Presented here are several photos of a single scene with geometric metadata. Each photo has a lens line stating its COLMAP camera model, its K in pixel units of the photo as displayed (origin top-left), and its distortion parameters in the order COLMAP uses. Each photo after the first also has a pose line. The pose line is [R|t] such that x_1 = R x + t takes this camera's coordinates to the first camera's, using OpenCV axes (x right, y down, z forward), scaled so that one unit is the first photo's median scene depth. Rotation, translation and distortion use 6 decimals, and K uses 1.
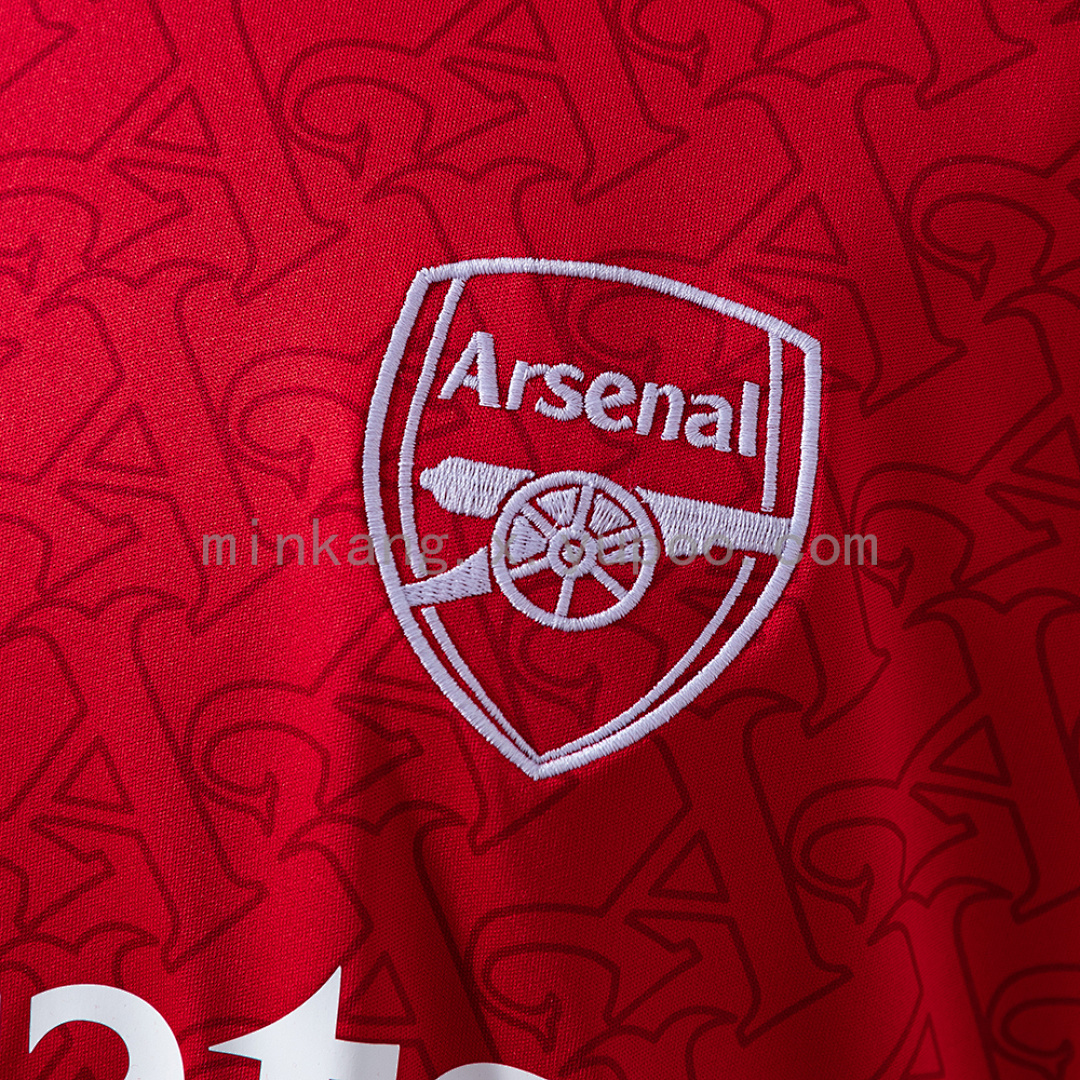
lens RADIAL K [[3126.4, 0, 540.0], [0, 3126.4, 540.0], [0, 0, 1]] dist [0.075113, -0.448407]
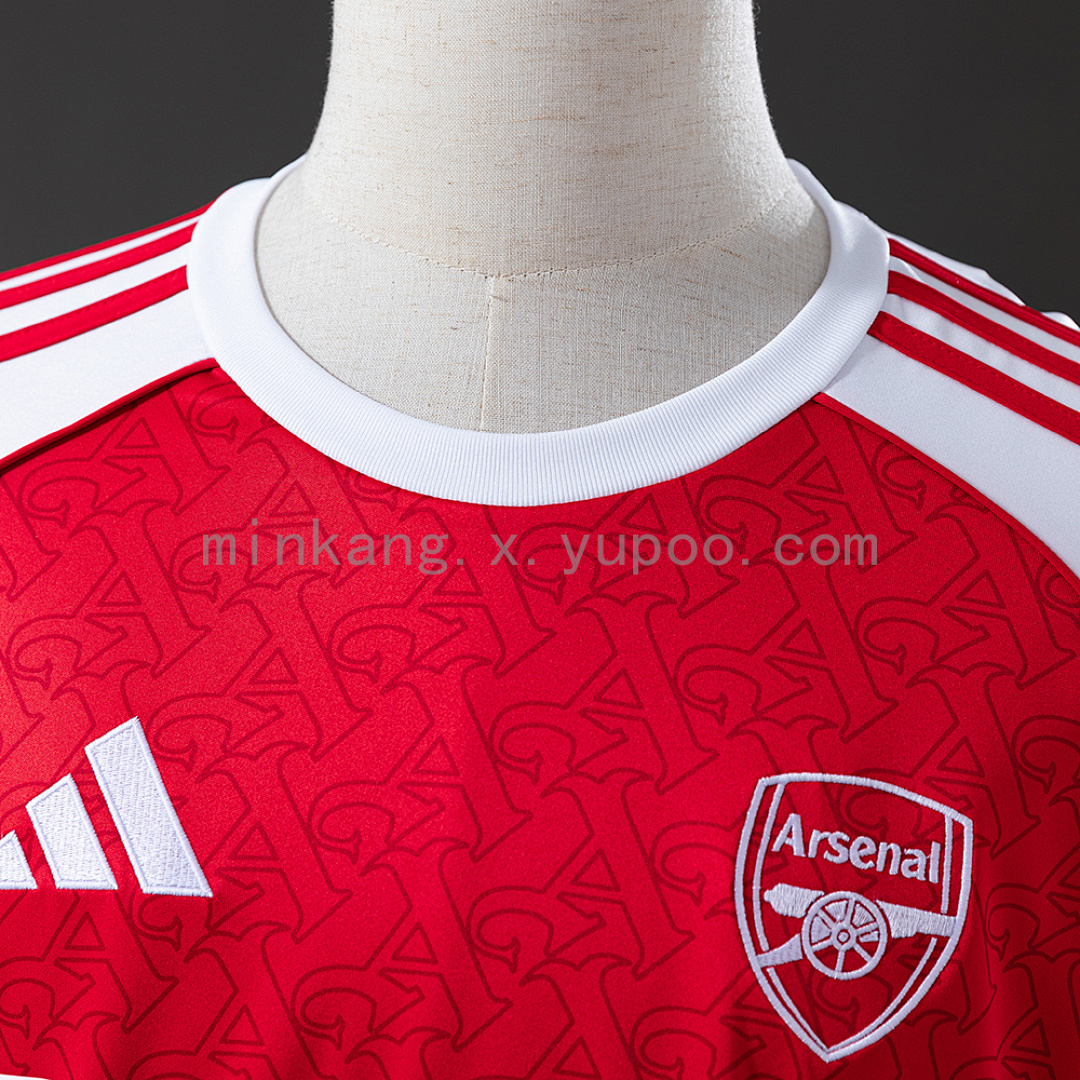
lens RADIAL K [[3126.4, 0, 540.0], [0, 3126.4, 540.0], [0, 0, 1]] dist [0.075113, -0.448407]
pose [[0.984618, 0.022724, 0.173235, -0.484603], [-0.018222, 0.999455, -0.027533, -0.173121], [-0.173766, 0.023953, 0.984496, -0.775667]]
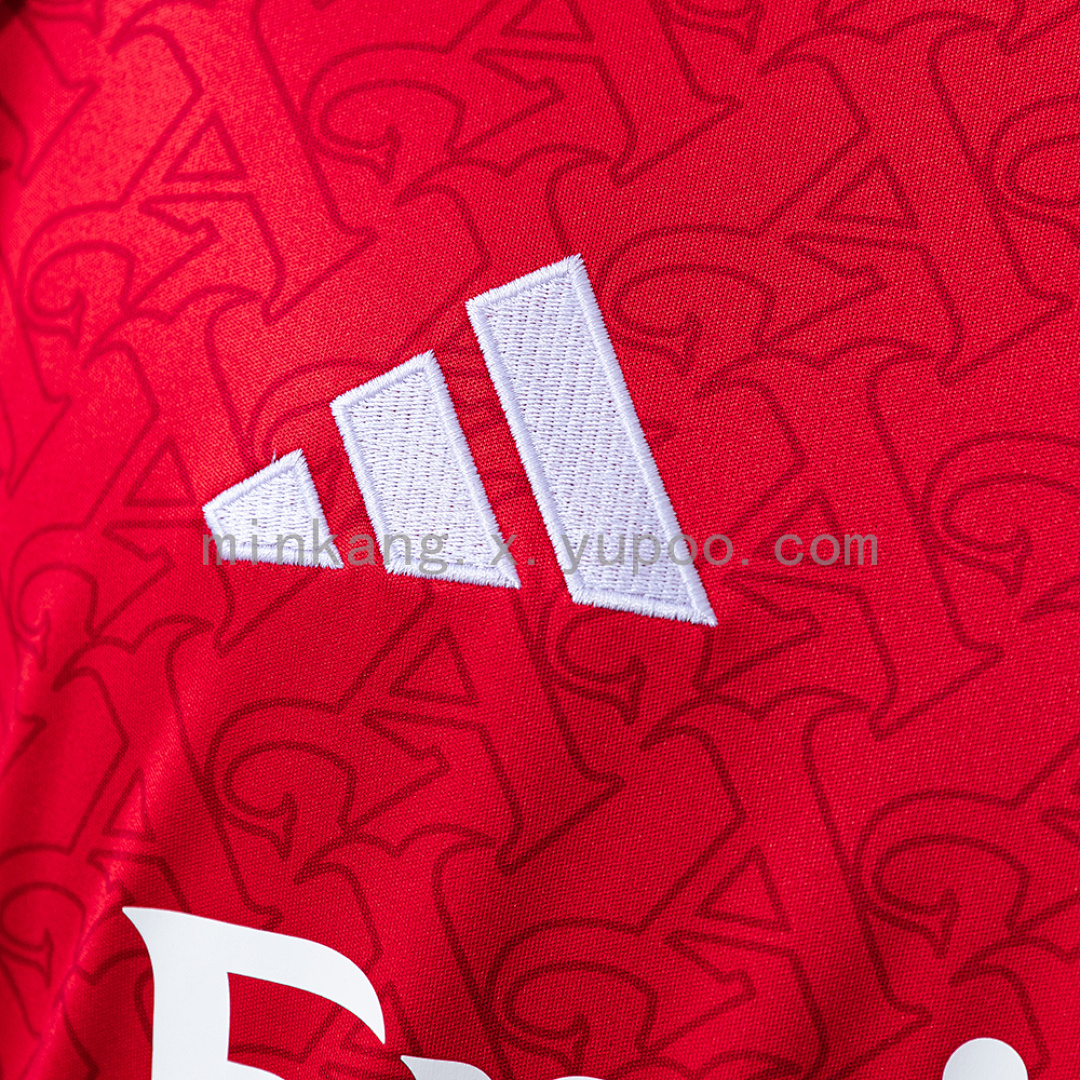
lens RADIAL K [[3251.6, 0, 540.0], [0, 3251.6, 540.0], [0, 0, 1]] dist [-0.016606, 0.111054]
pose [[0.948177, 0.131609, 0.289205, -0.677996], [-0.145289, 0.989041, 0.026255, -0.053980], [-0.282580, -0.066913, 0.956907, 0.172048]]
